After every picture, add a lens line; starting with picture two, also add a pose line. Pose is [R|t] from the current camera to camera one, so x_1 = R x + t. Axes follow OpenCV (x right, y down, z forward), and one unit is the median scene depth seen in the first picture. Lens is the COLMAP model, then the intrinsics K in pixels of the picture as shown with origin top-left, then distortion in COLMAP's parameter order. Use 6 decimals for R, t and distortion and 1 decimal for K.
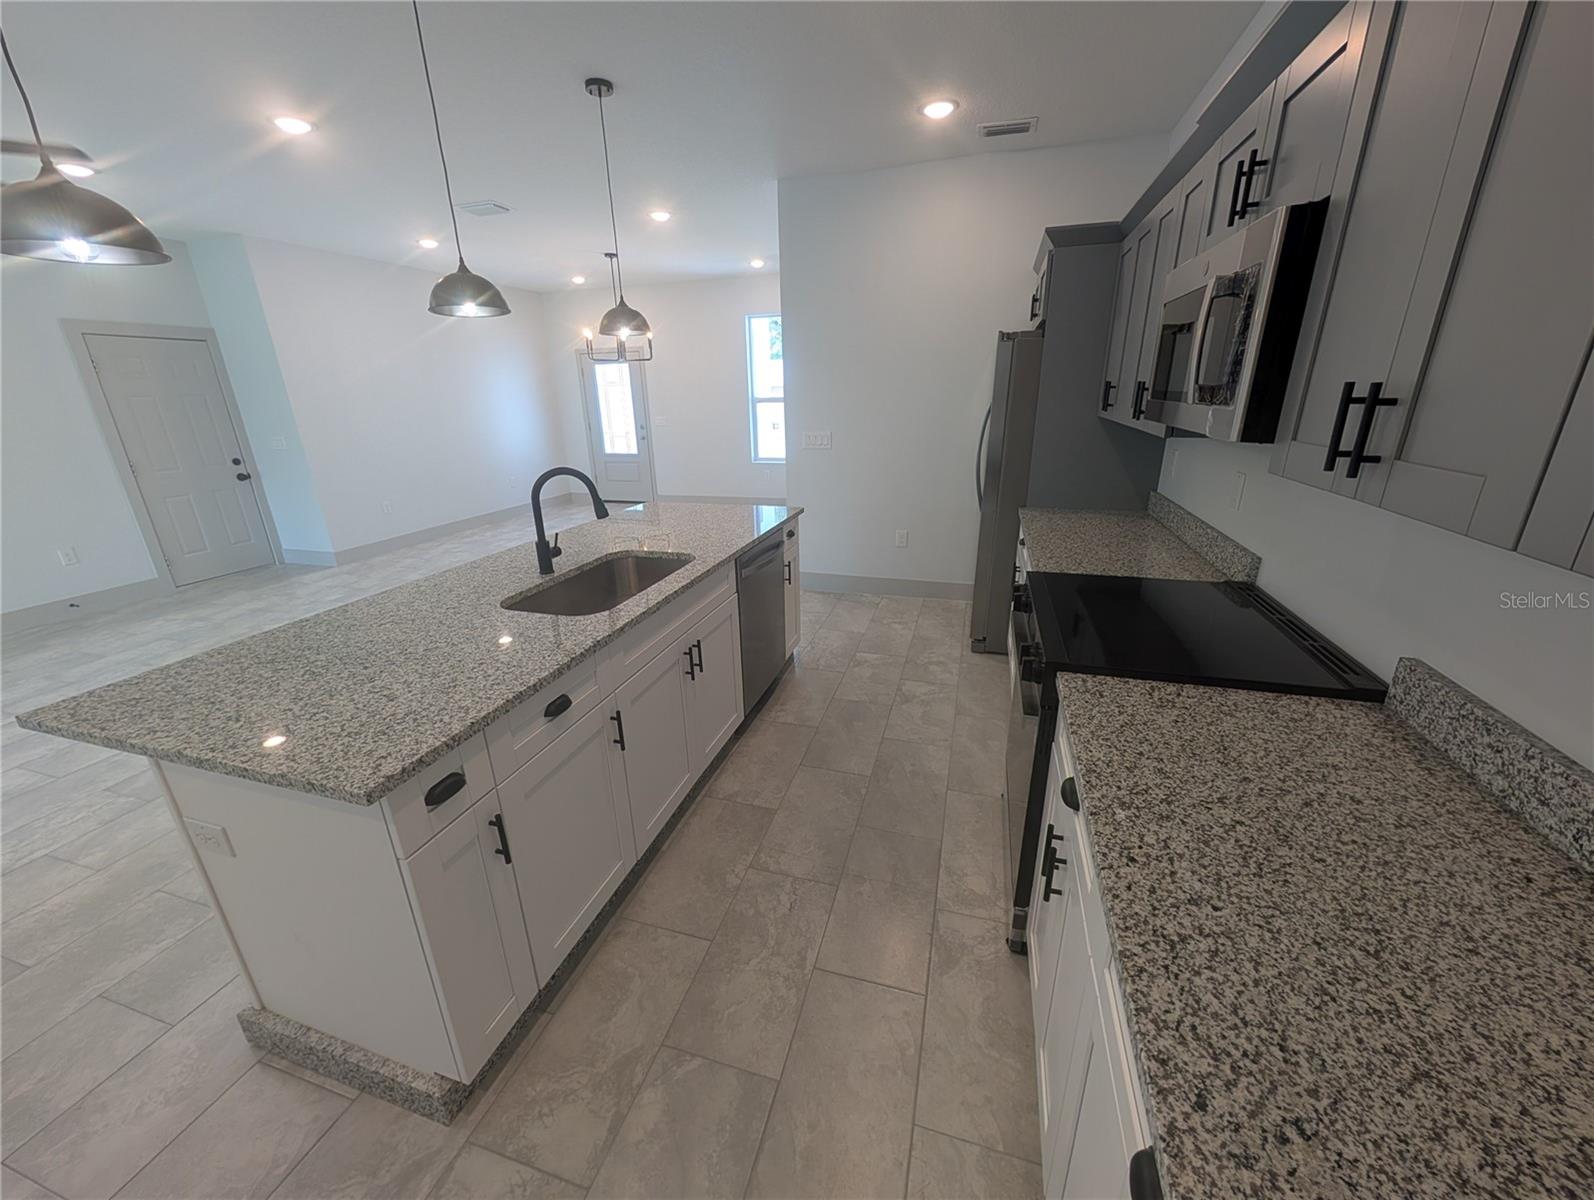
lens RADIAL K [[607.1, 0, 798.5], [0, 607.1, 598.7], [0, 0, 1]] dist [0.001258, -0.000014]
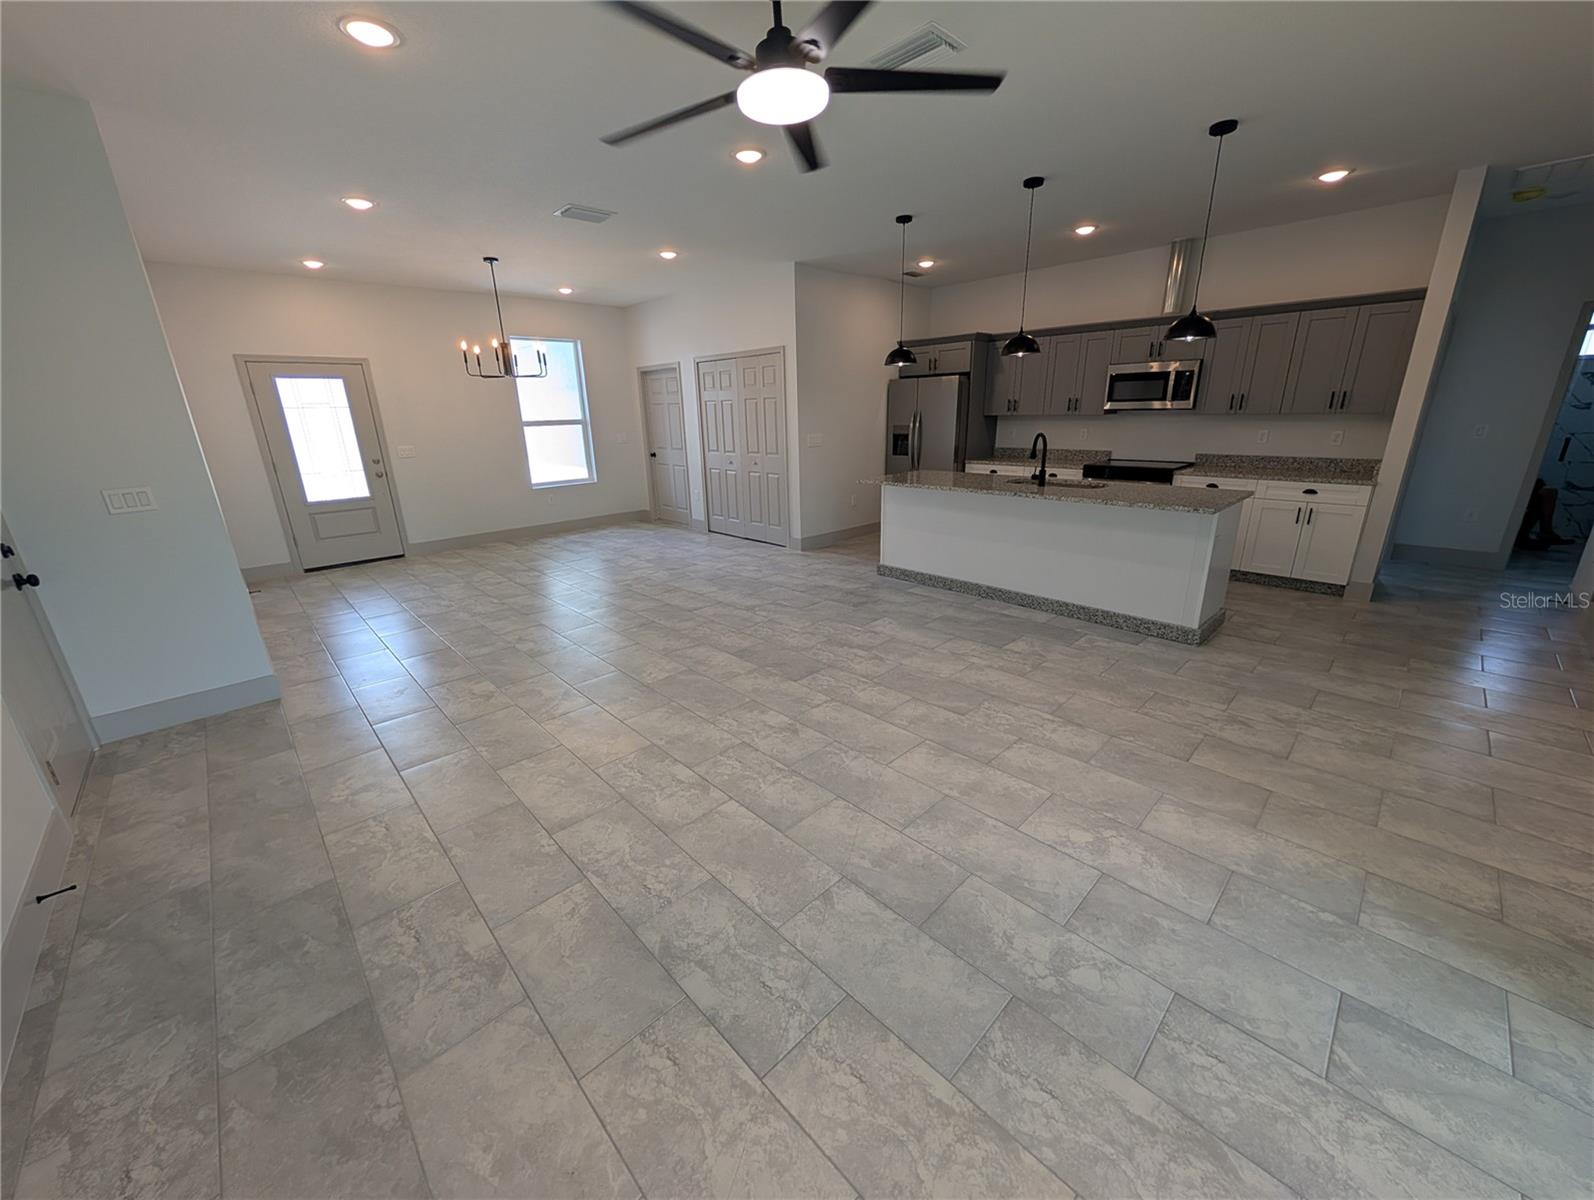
lens RADIAL K [[603.2, 0, 797.0], [0, 603.2, 600.0], [0, 0, 1]] dist [-0.000799, -0.000126]
pose [[0.490788, -0.254740, 0.833208, -2.358343], [0.298461, 0.947600, 0.113910, -0.142943], [-0.818565, 0.192774, 0.541101, 0.611674]]
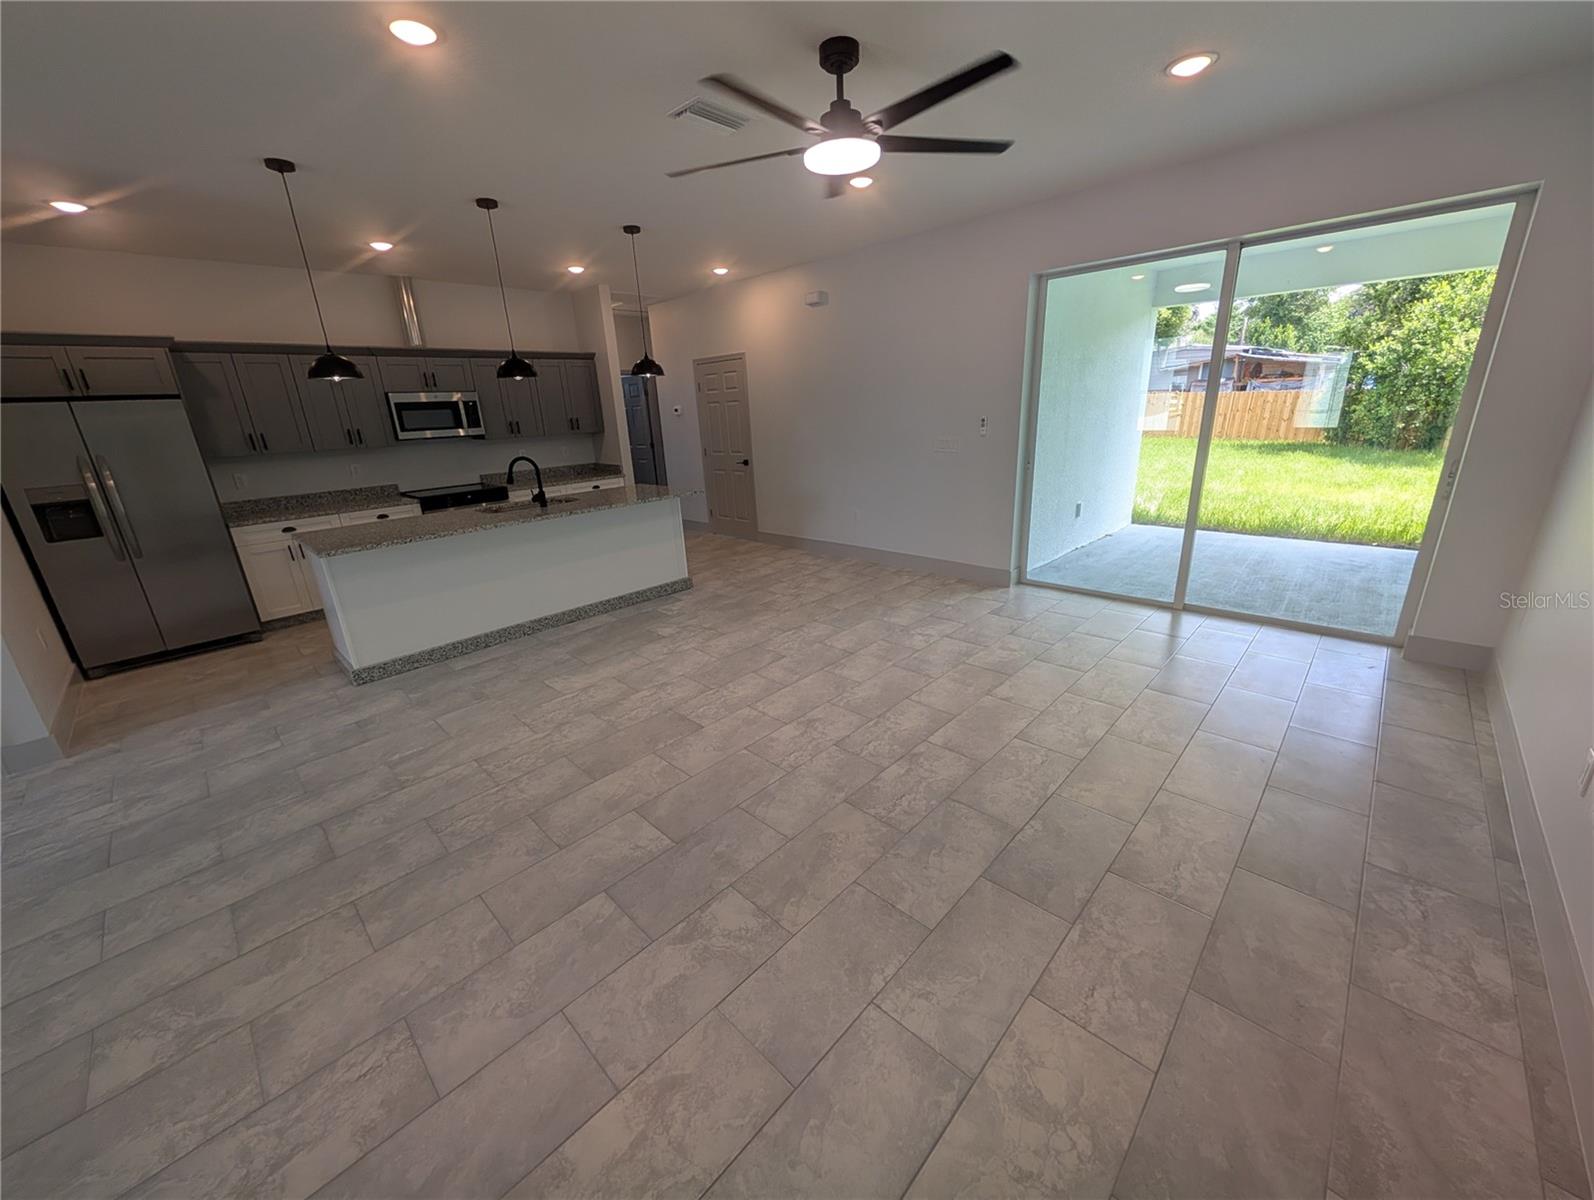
lens RADIAL K [[603.2, 0, 797.0], [0, 603.2, 600.0], [0, 0, 1]] dist [-0.000799, -0.000126]
pose [[-0.886699, -0.080913, 0.455212, -1.952190], [0.213079, 0.802260, 0.557653, -0.683137], [-0.410319, 0.591467, -0.694122, 2.072441]]
